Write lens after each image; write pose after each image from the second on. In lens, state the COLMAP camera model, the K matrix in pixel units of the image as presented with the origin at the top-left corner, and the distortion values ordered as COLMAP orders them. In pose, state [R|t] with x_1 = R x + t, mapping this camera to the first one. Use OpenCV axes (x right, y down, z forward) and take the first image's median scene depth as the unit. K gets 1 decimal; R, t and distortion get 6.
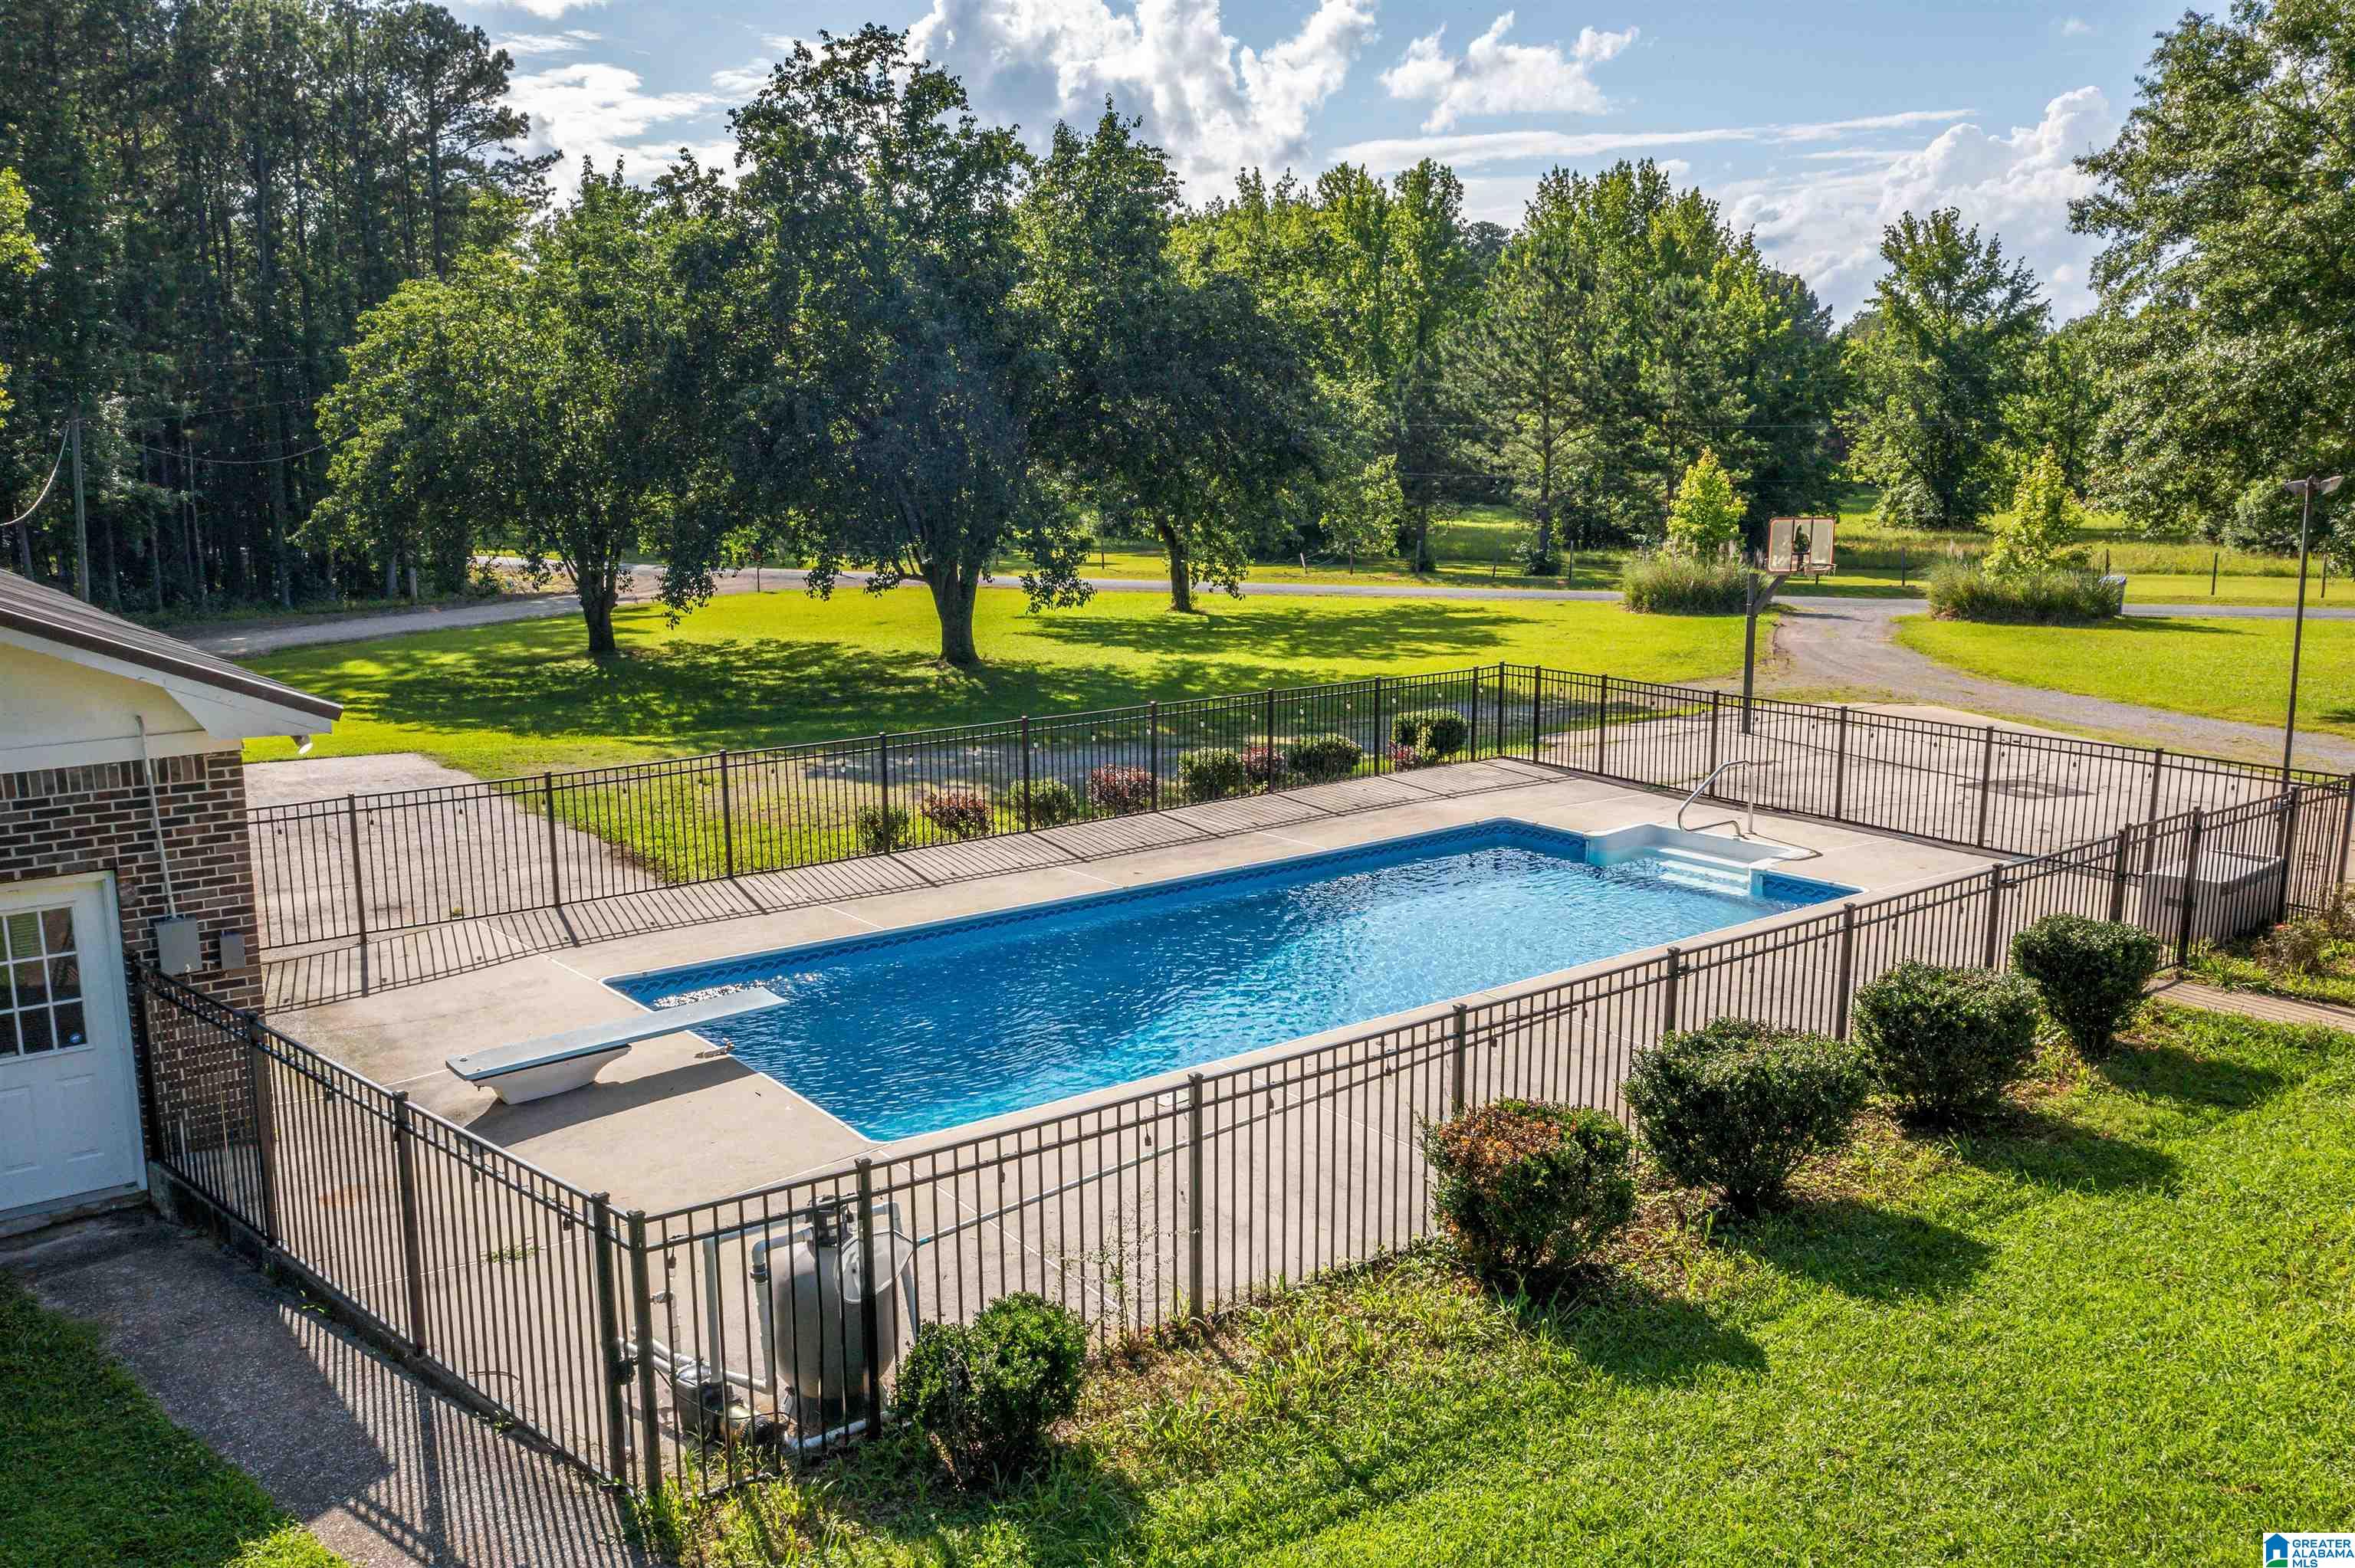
lens RADIAL K [[1893.8, 0, 1162.2], [0, 1893.8, 783.5], [0, 0, 1]] dist [-0.019005, -0.004192]
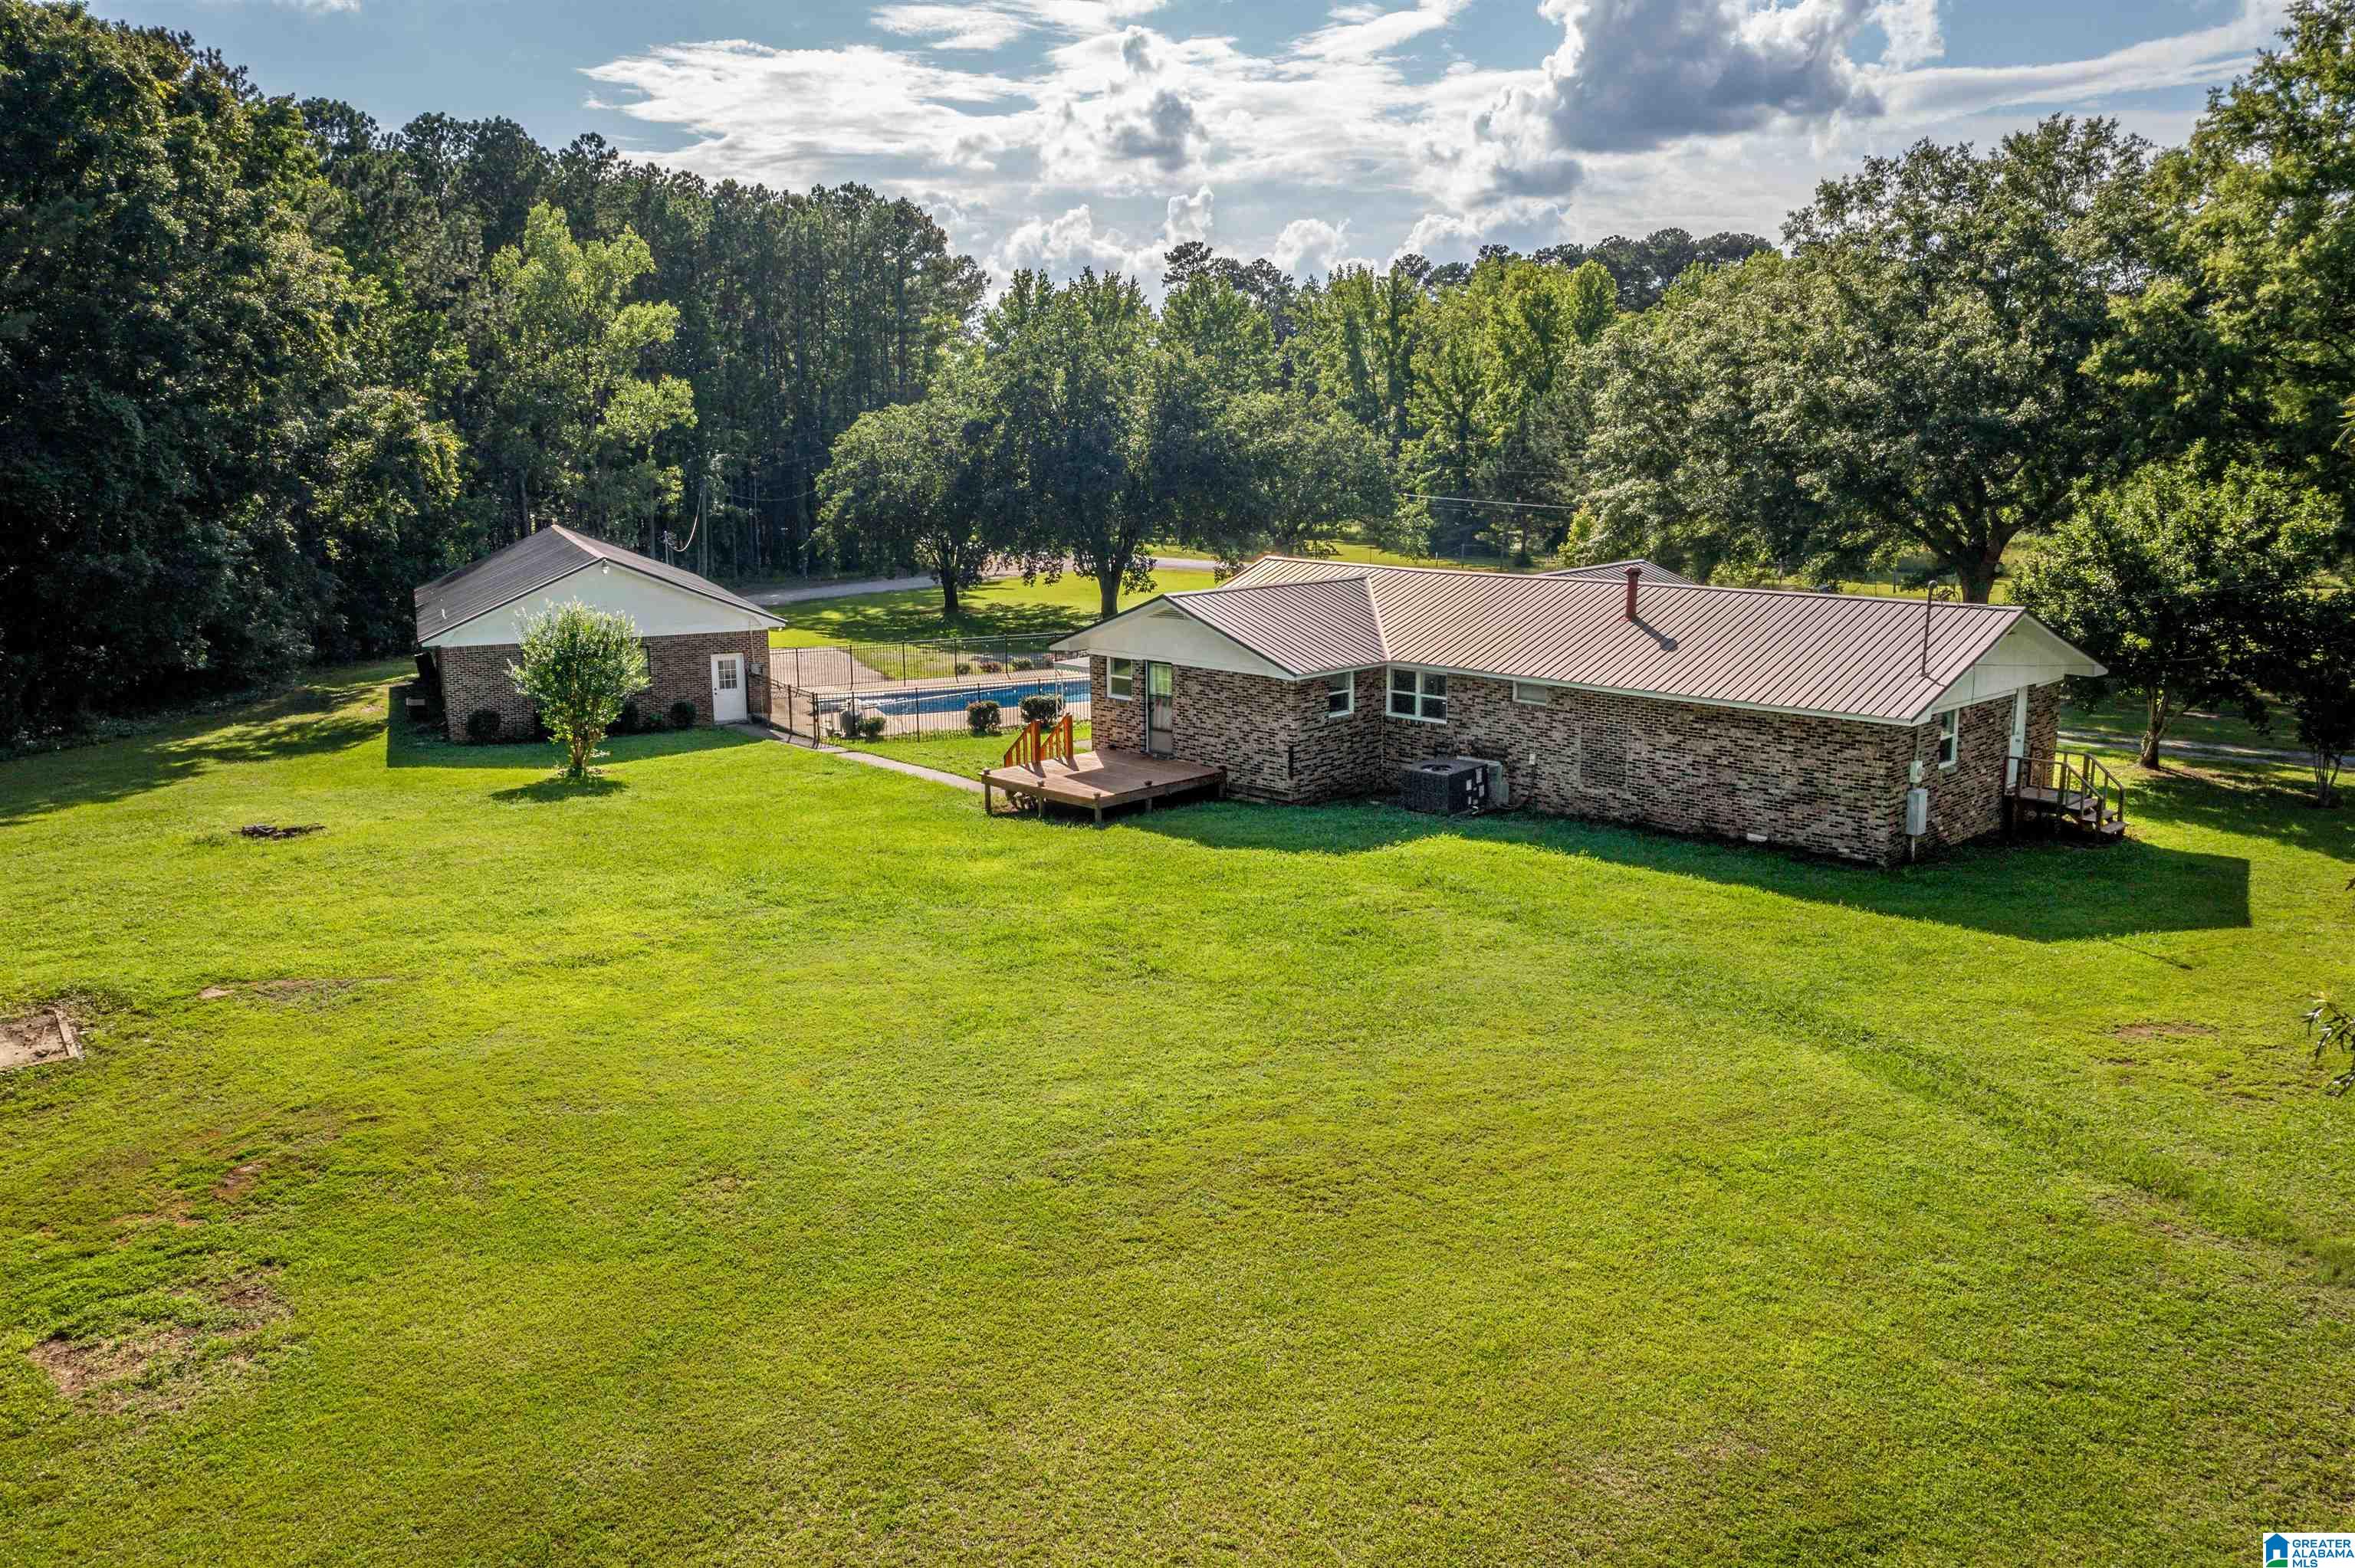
lens RADIAL K [[1893.8, 0, 1162.2], [0, 1893.8, 783.5], [0, 0, 1]] dist [-0.019005, -0.004192]
pose [[0.966767, 0.043606, -0.251913, 0.430581], [-0.038527, 0.998943, 0.025063, 0.054031], [0.252739, -0.014524, 0.967425, -0.858471]]
